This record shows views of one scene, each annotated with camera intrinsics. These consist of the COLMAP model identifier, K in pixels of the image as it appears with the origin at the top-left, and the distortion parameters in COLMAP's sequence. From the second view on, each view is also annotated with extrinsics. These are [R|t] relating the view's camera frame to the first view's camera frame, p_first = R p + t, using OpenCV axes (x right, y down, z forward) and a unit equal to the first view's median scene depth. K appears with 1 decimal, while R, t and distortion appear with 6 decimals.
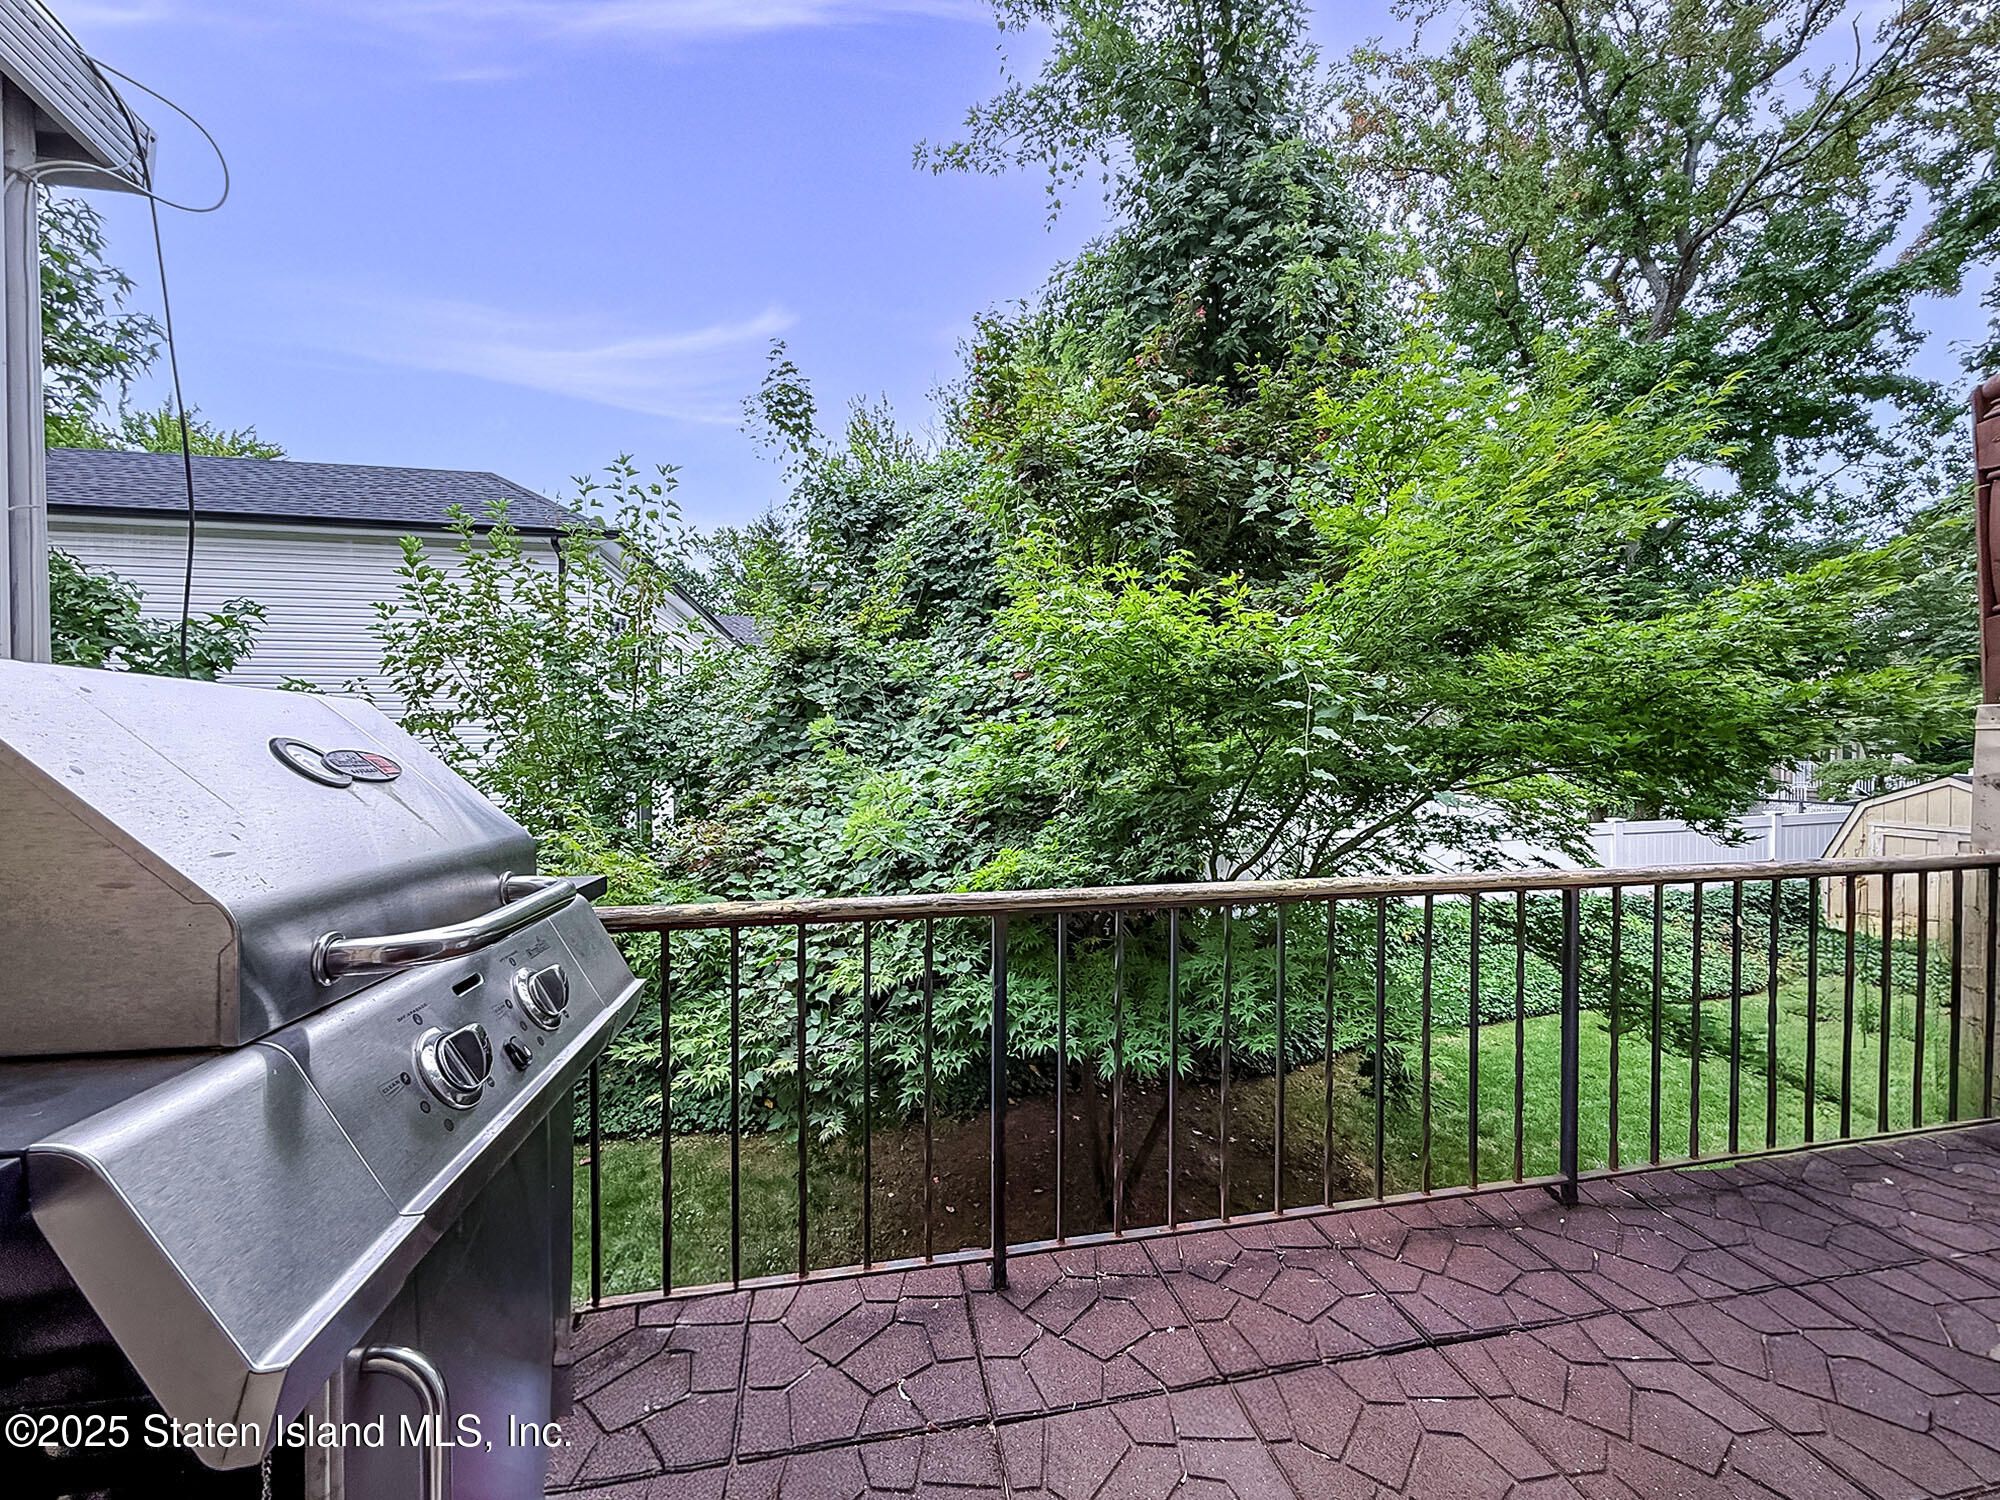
lens RADIAL K [[786.7, 0, 1004.3], [0, 786.7, 764.5], [0, 0, 1]] dist [-0.002214, -0.000248]
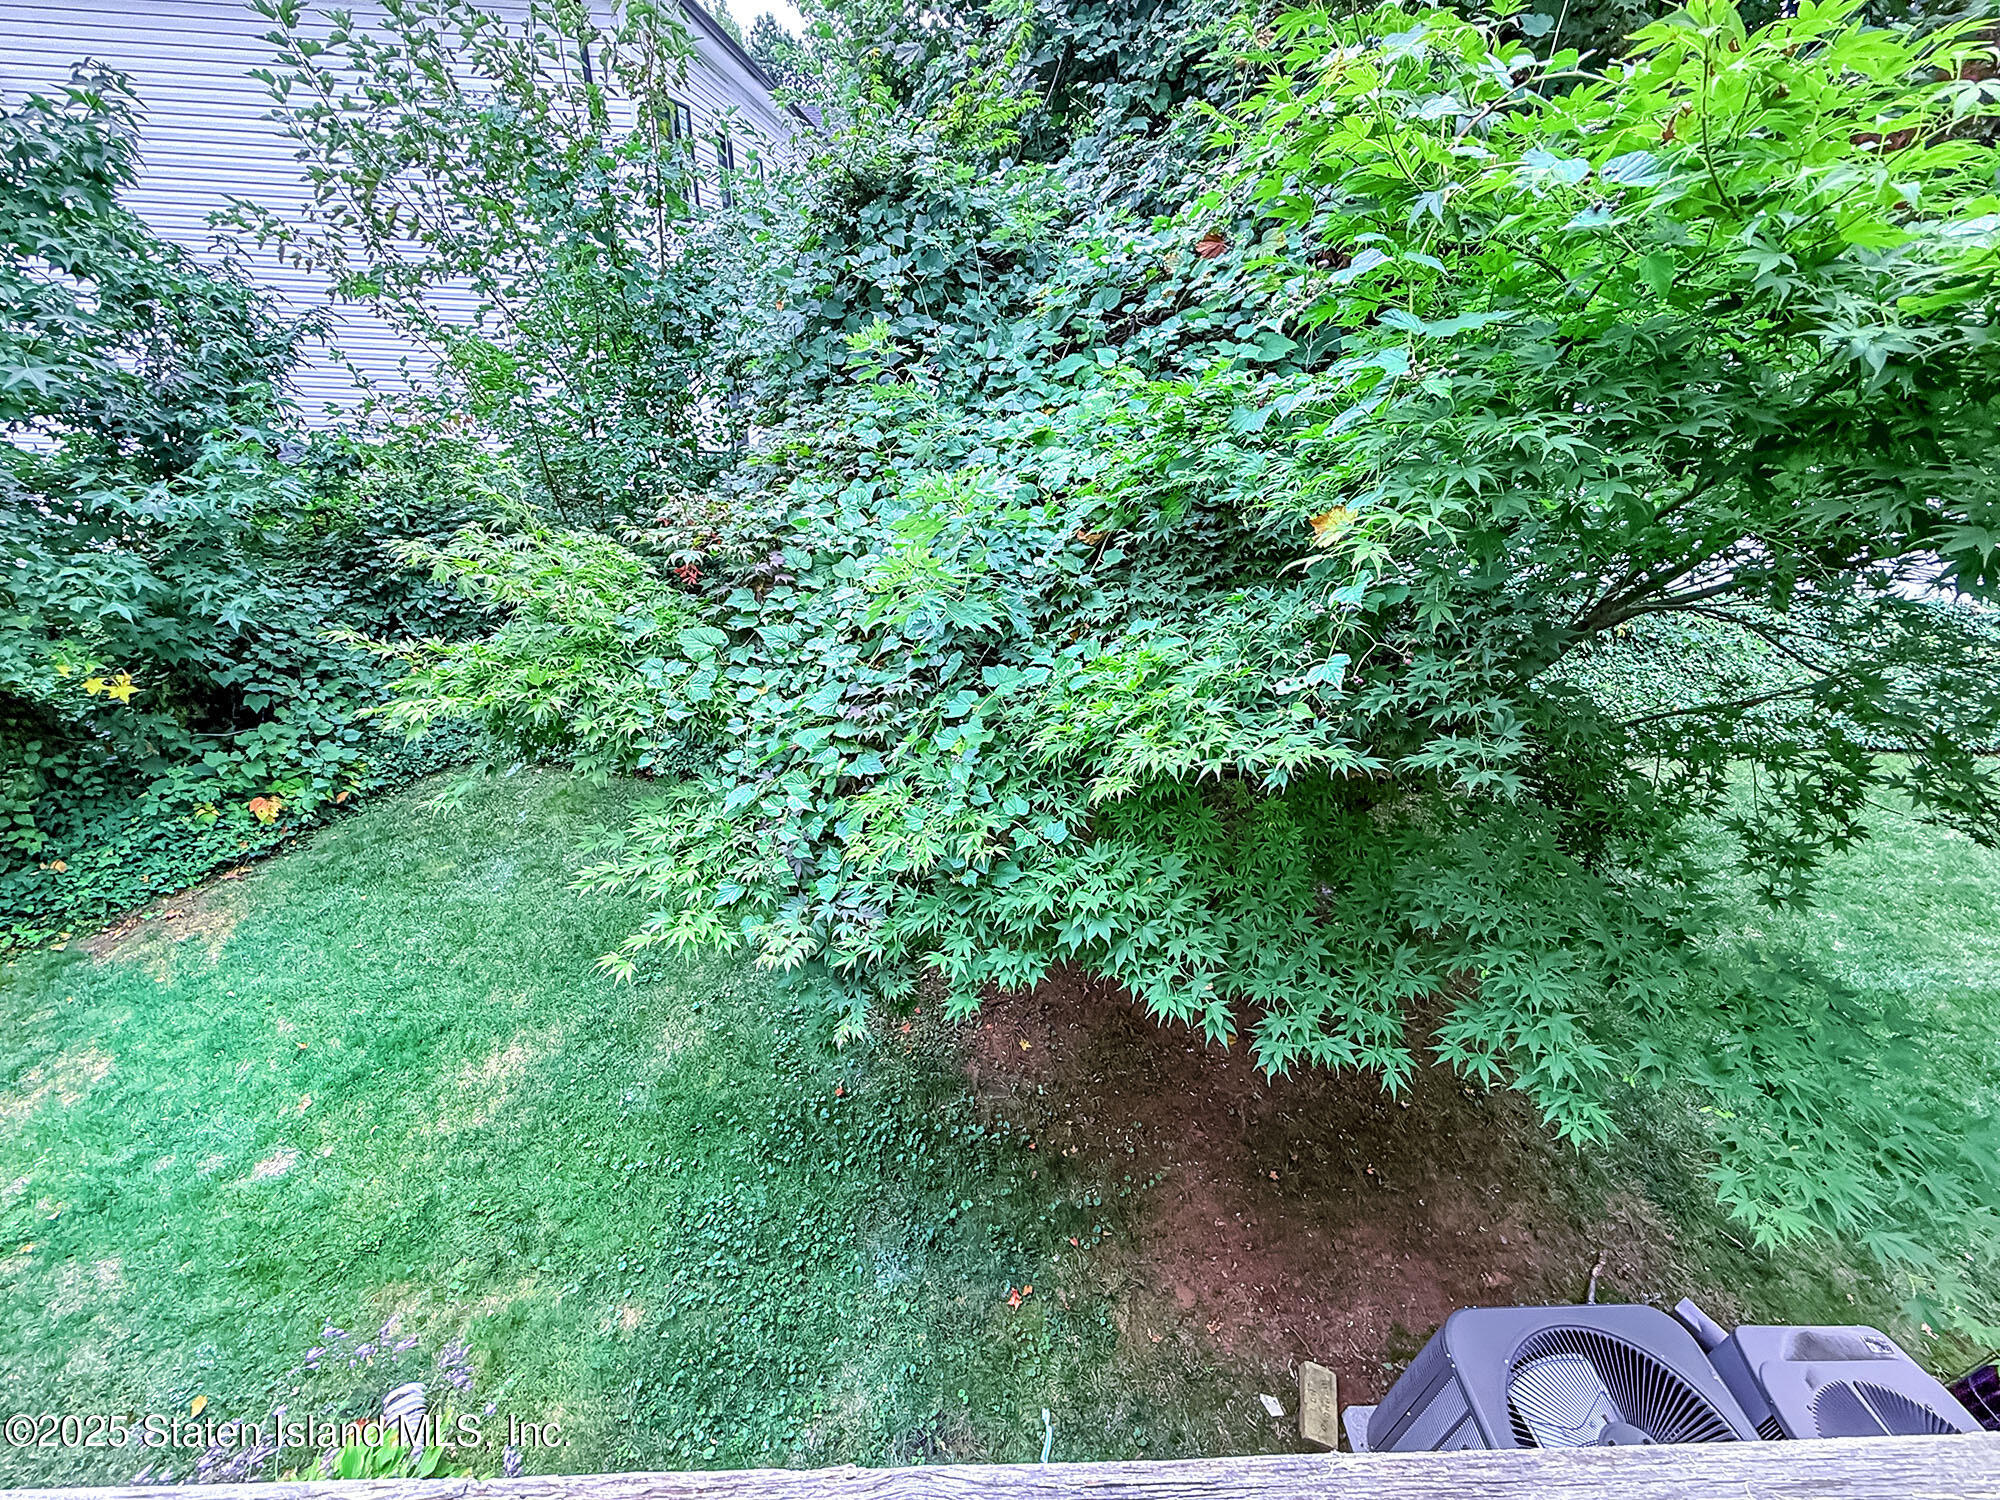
lens RADIAL K [[786.7, 0, 1004.3], [0, 786.7, 764.5], [0, 0, 1]] dist [-0.002214, -0.000248]
pose [[0.986087, 0.120360, -0.114658, -0.015407], [-0.049715, 0.871707, 0.487500, -0.054849], [0.158624, -0.475017, 0.865562, 0.280805]]
